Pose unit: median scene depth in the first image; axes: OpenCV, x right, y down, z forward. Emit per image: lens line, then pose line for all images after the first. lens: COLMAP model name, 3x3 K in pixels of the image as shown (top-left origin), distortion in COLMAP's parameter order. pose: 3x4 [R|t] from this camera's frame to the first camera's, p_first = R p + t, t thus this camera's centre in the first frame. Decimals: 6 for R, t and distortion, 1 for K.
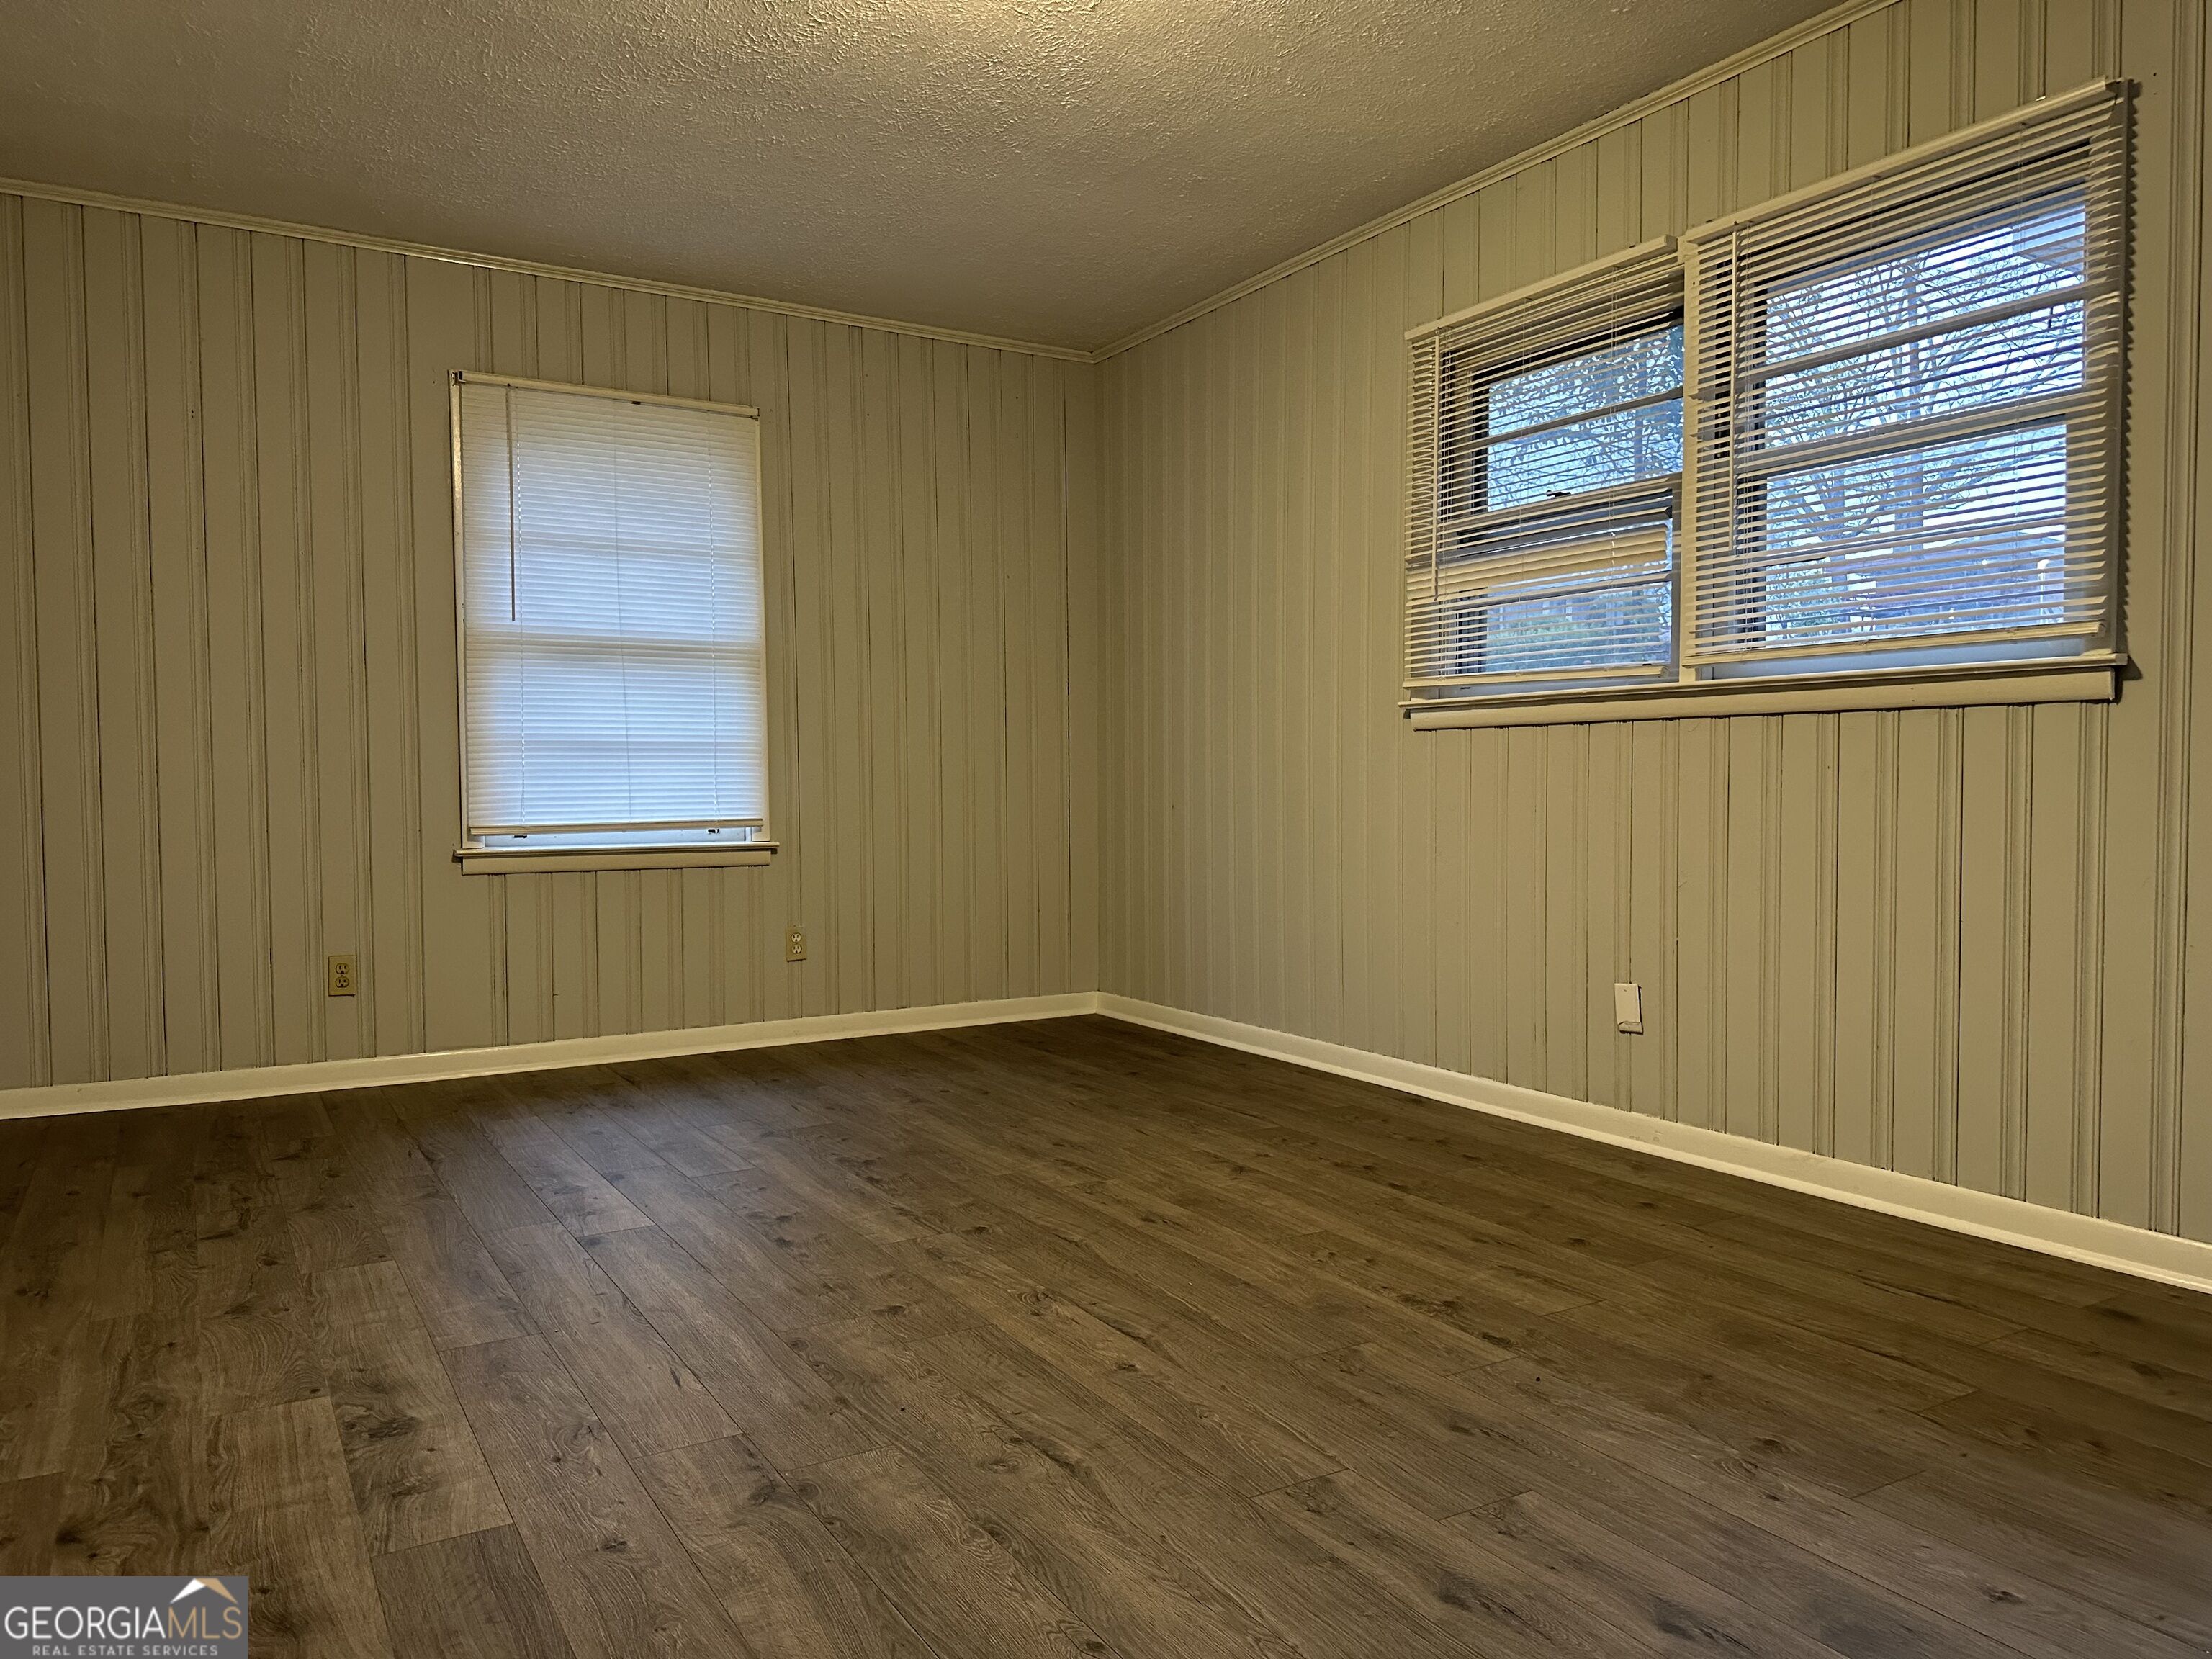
lens RADIAL K [[1592.4, 0, 1106.0], [0, 1592.4, 829.5], [0, 0, 1]] dist [0.127935, -0.157000]
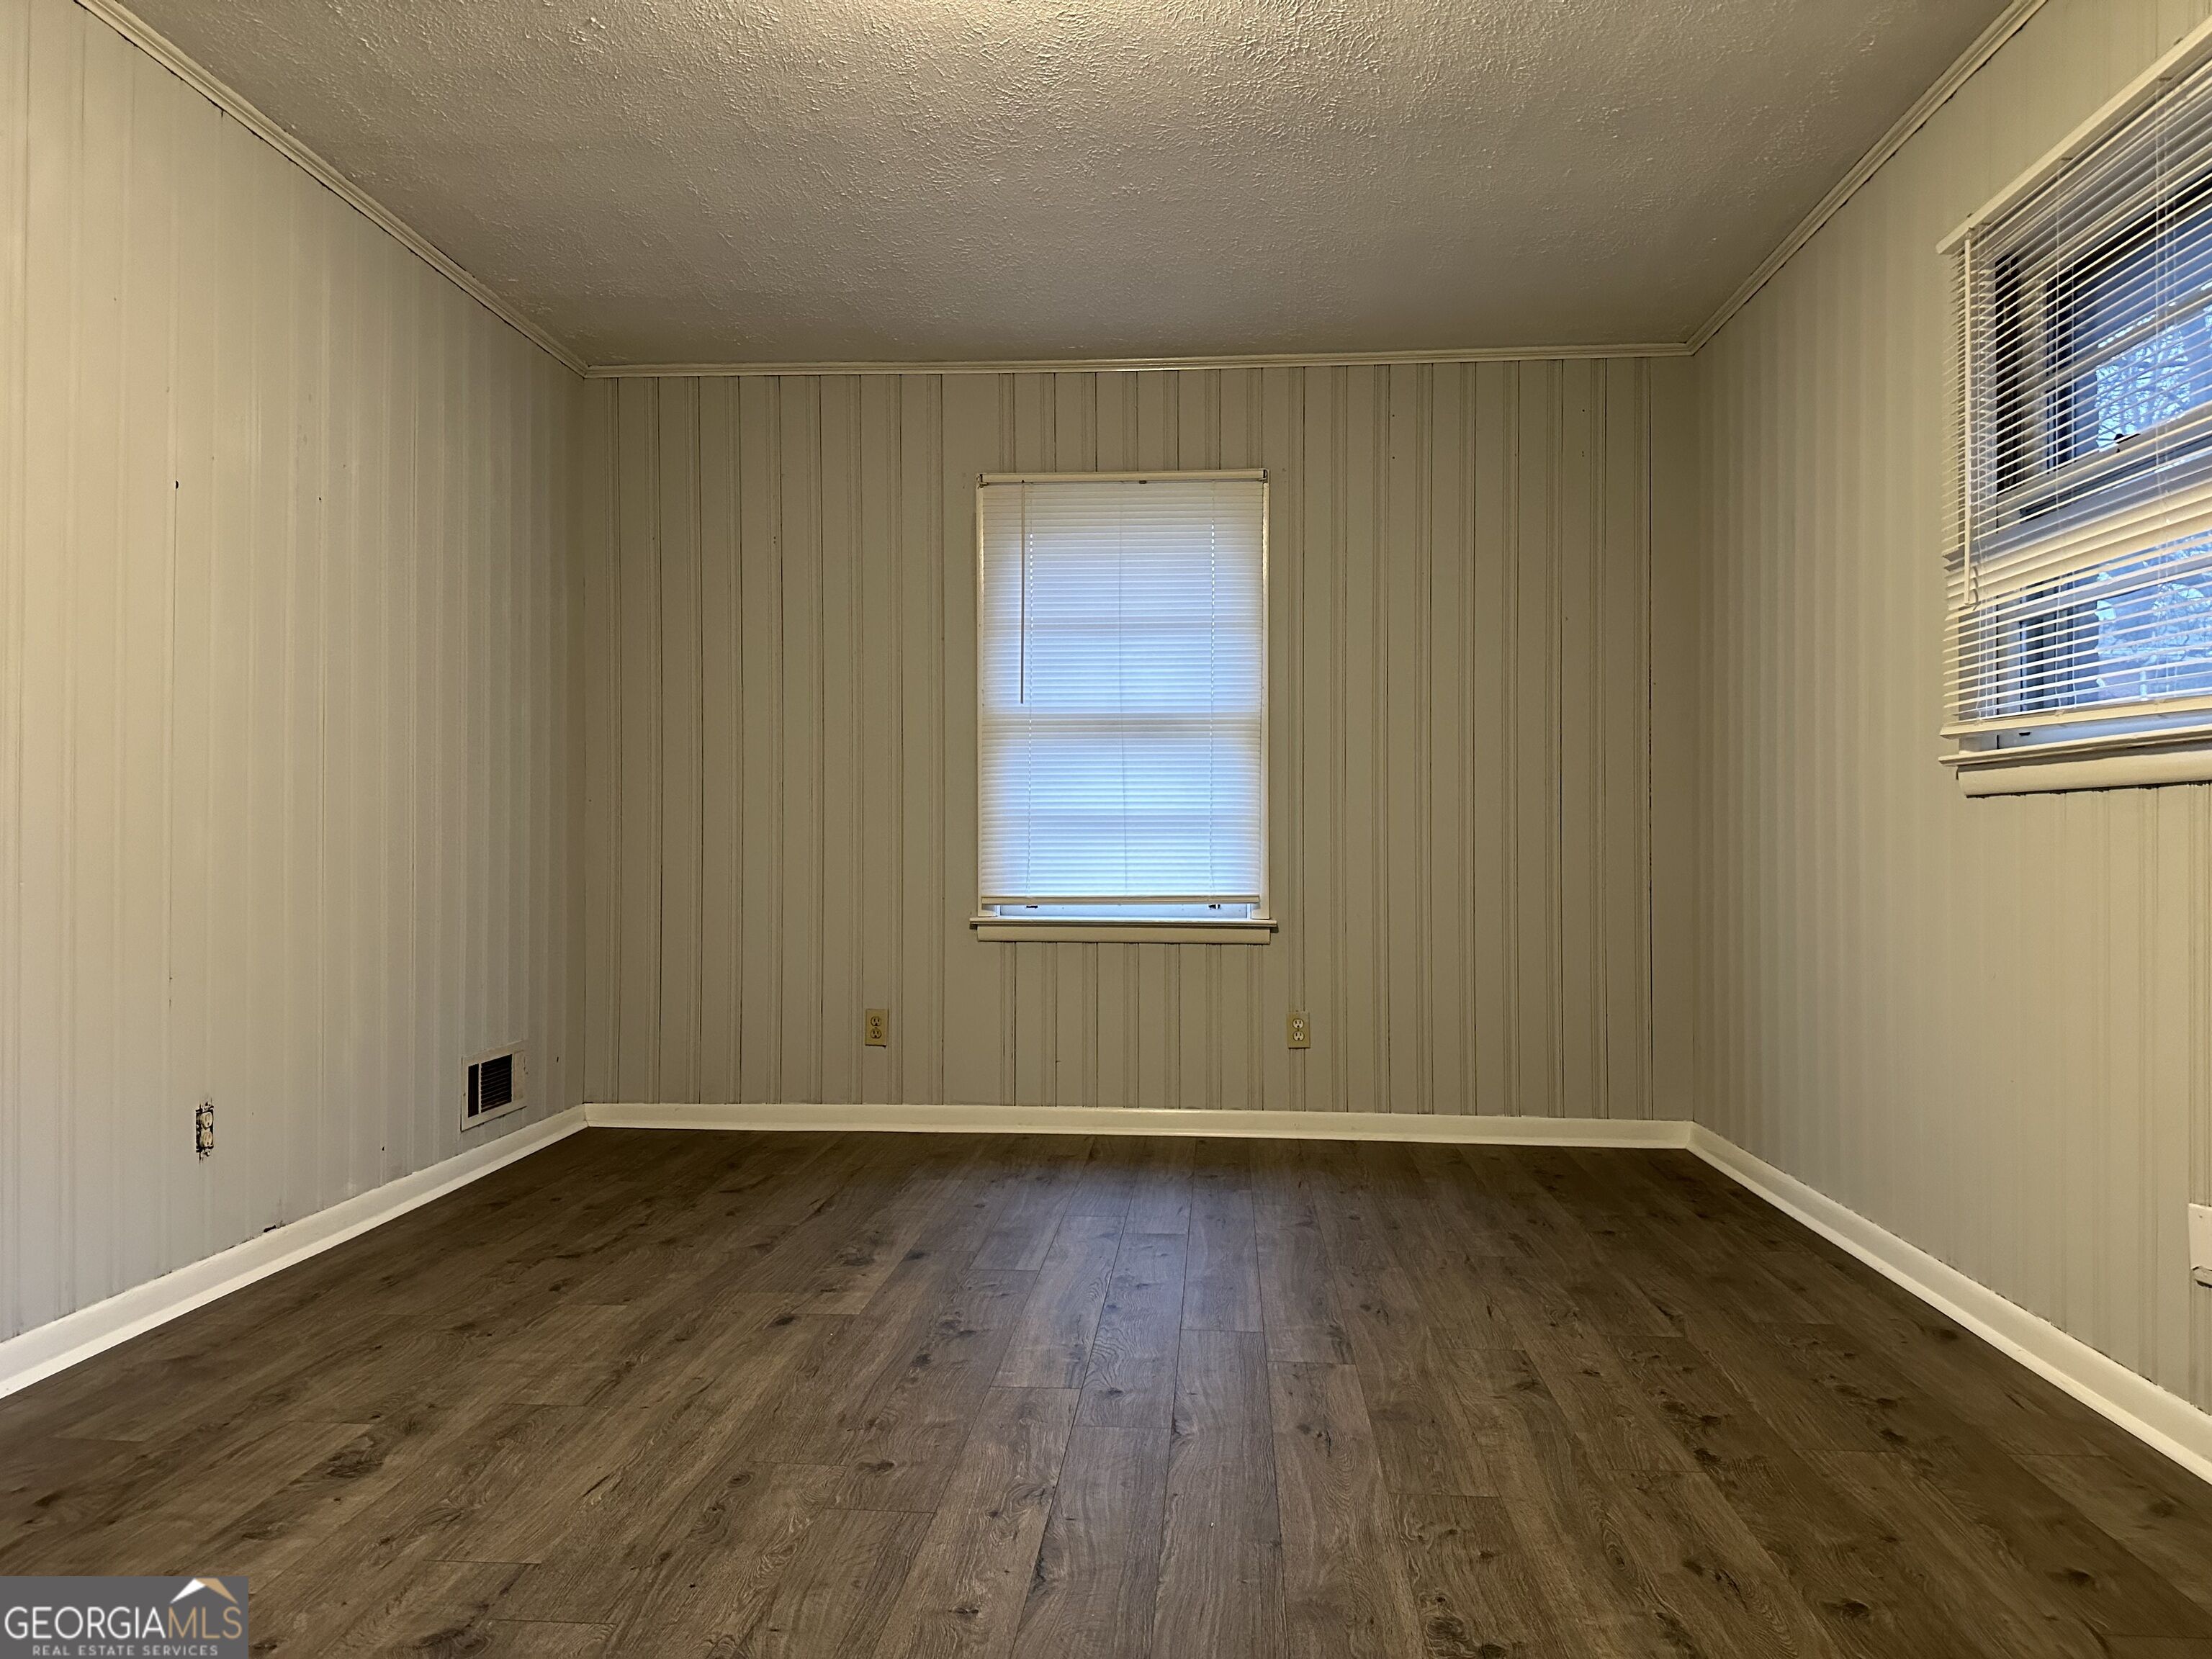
lens RADIAL K [[1586.6, 0, 1046.7], [0, 1586.6, 807.2], [0, 0, 1]] dist [0.087898, -0.109903]
pose [[0.807501, -0.007091, -0.589824, 0.353032], [-0.024086, 0.998697, -0.044982, -0.019789], [0.589375, 0.050530, 0.806278, 0.246101]]
